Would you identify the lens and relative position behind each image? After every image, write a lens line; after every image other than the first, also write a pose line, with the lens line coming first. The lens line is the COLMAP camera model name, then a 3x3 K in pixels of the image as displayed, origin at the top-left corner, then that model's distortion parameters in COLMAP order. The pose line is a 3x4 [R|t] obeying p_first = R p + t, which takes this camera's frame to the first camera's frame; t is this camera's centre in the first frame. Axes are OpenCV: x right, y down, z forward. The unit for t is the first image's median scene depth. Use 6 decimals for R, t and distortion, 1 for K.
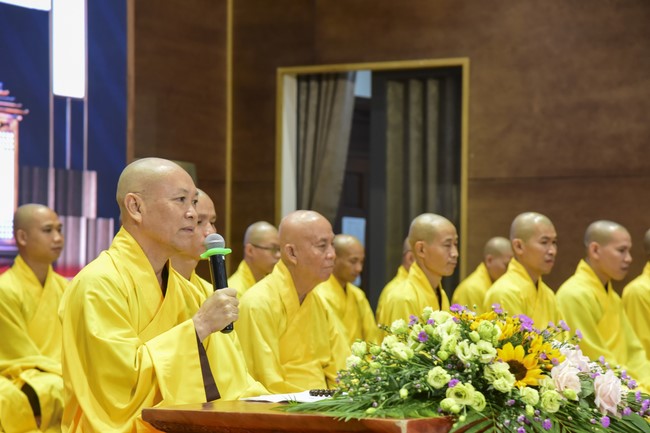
lens RADIAL K [[2087.5, 0, 323.9], [0, 2087.5, 217.2], [0, 0, 1]] dist [0.952181, 0.000000]
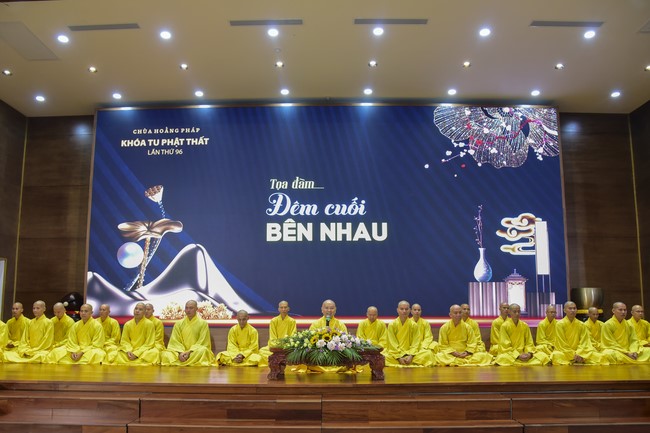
lens RADIAL K [[501.2, 0, 323.8], [0, 501.2, 260.4], [0, 0, 1]] dist [-0.113049, 0.061287]
pose [[0.503346, -0.102235, -0.858015, 0.425954], [0.024508, 0.994266, -0.104092, 0.003359], [0.863737, 0.031366, 0.502965, 0.149719]]
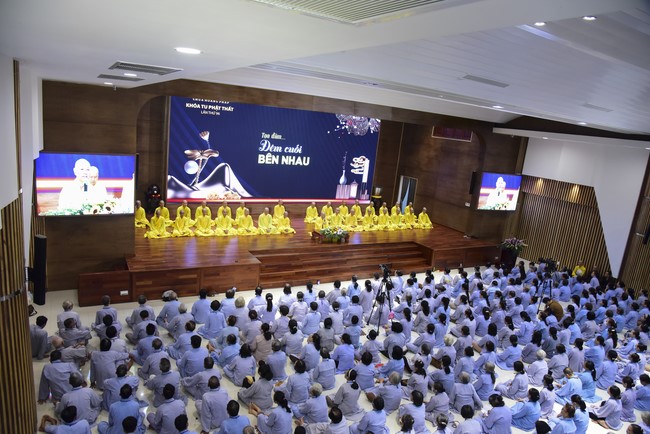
lens RADIAL K [[441.1, 0, 313.1], [0, 441.1, 227.7], [0, 0, 1]] dist [-0.095799, 0.031014]
pose [[0.859831, 0.192768, -0.472790, 0.601300], [-0.080645, 0.965641, 0.247051, -0.300372], [0.504169, -0.174294, 0.845834, -0.770307]]
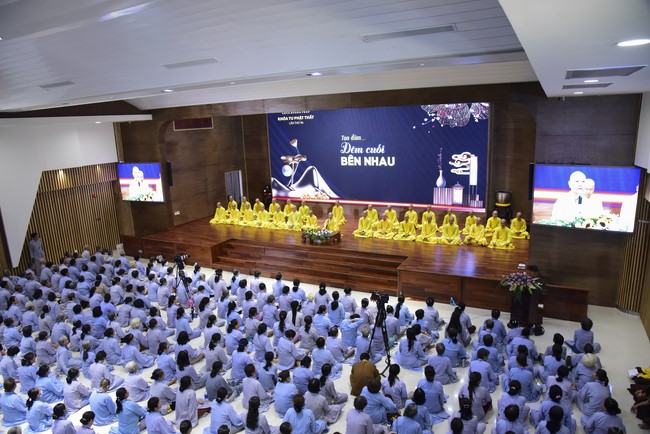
lens RADIAL K [[441.1, 0, 326.7], [0, 441.1, 231.8], [0, 0, 1]] dist [-0.095799, 0.031014]
pose [[0.070331, 0.233338, -0.969849, 1.272231], [0.063919, 0.969204, 0.237818, -0.271347], [0.995474, -0.078718, 0.053251, 0.333582]]
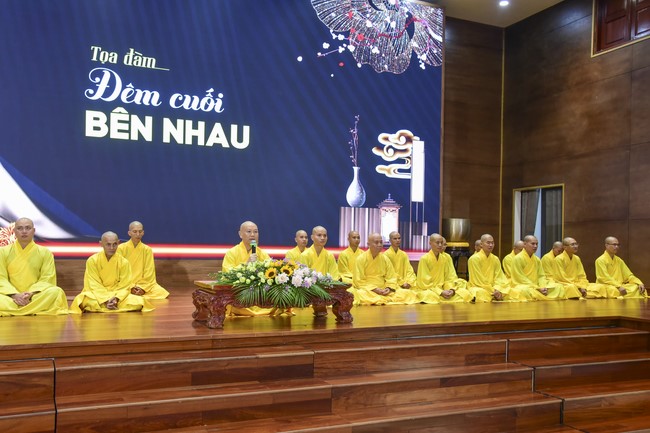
lens RADIAL K [[614.0, 0, 313.7], [0, 614.0, 244.4], [0, 0, 1]] dist [0.005770, 0.000000]
pose [[0.820680, 0.002009, -0.571385, 0.294428], [0.005192, 0.999926, 0.010973, 0.002716], [0.571365, -0.011972, 0.820609, 0.044401]]
